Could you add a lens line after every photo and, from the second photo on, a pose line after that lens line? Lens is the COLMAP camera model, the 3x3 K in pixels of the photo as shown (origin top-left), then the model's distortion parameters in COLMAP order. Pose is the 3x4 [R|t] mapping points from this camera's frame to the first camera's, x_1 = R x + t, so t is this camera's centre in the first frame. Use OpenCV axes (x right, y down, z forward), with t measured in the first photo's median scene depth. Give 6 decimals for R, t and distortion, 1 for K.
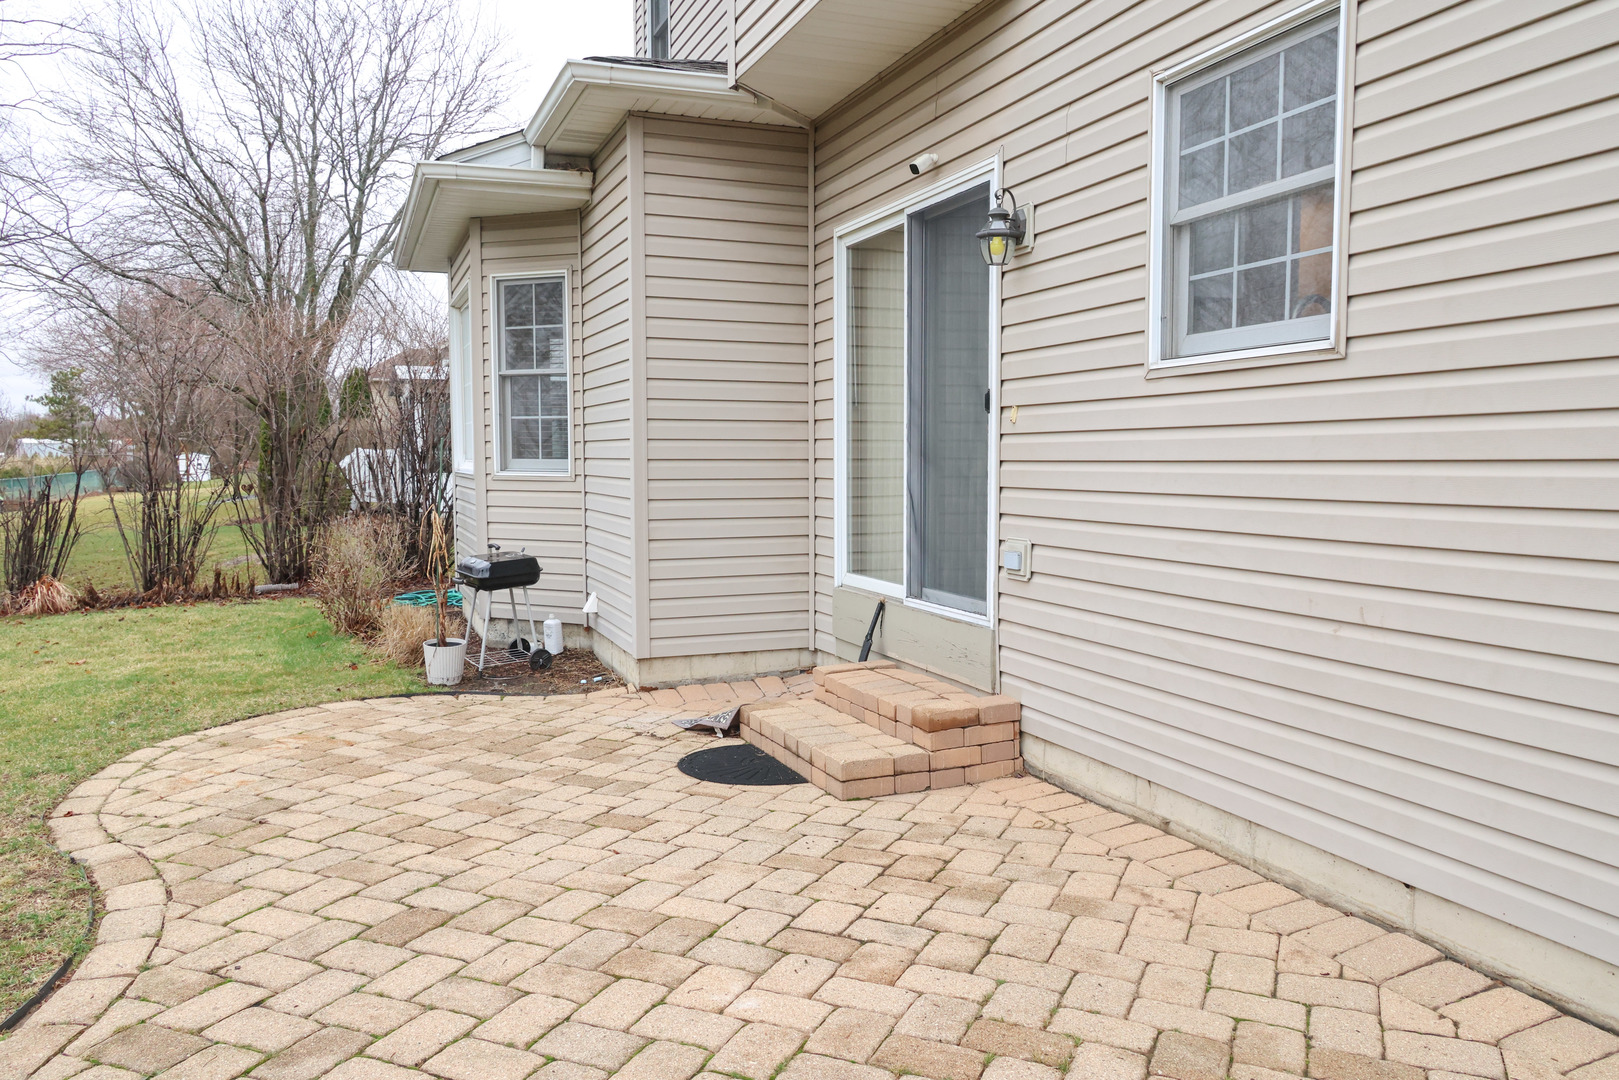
lens RADIAL K [[1181.5, 0, 809.5], [0, 1181.5, 540.0], [0, 0, 1]] dist [0.021941, 0.001311]
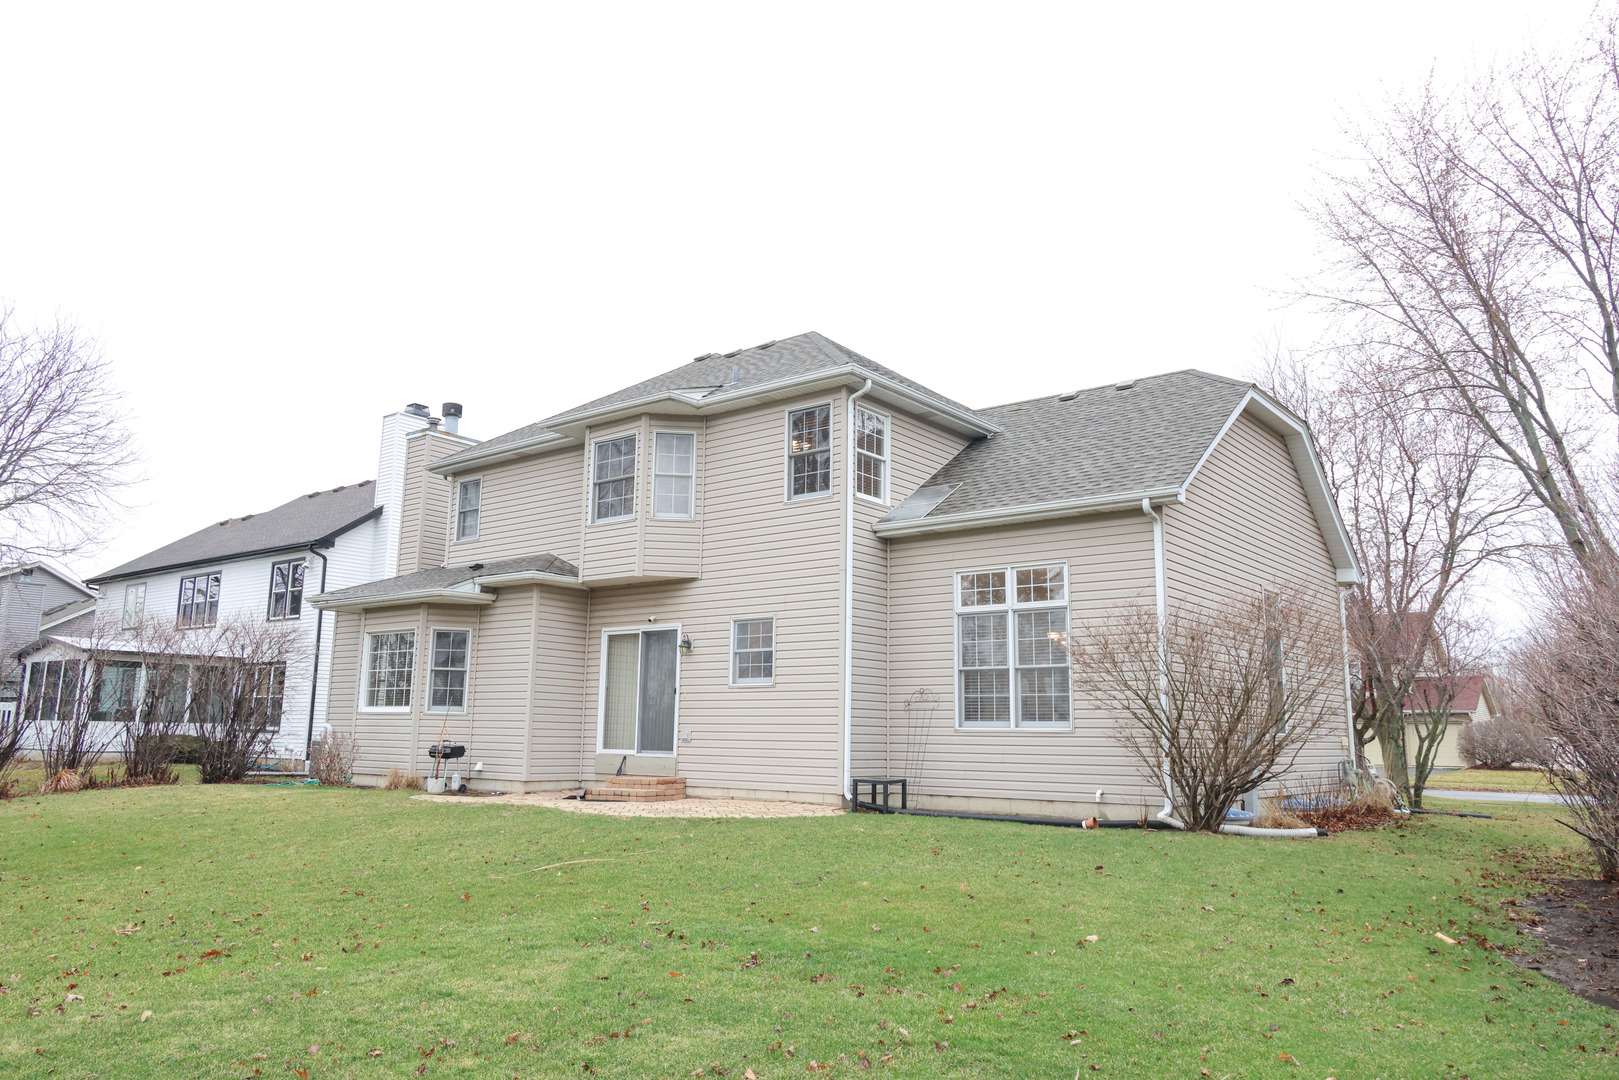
lens RADIAL K [[1181.5, 0, 809.5], [0, 1181.5, 540.0], [0, 0, 1]] dist [0.021941, 0.001311]
pose [[0.863013, 0.103813, 0.494400, -1.269188], [0.015766, 0.972646, -0.231755, 0.262047], [-0.504935, 0.207802, 0.837770, -2.199312]]
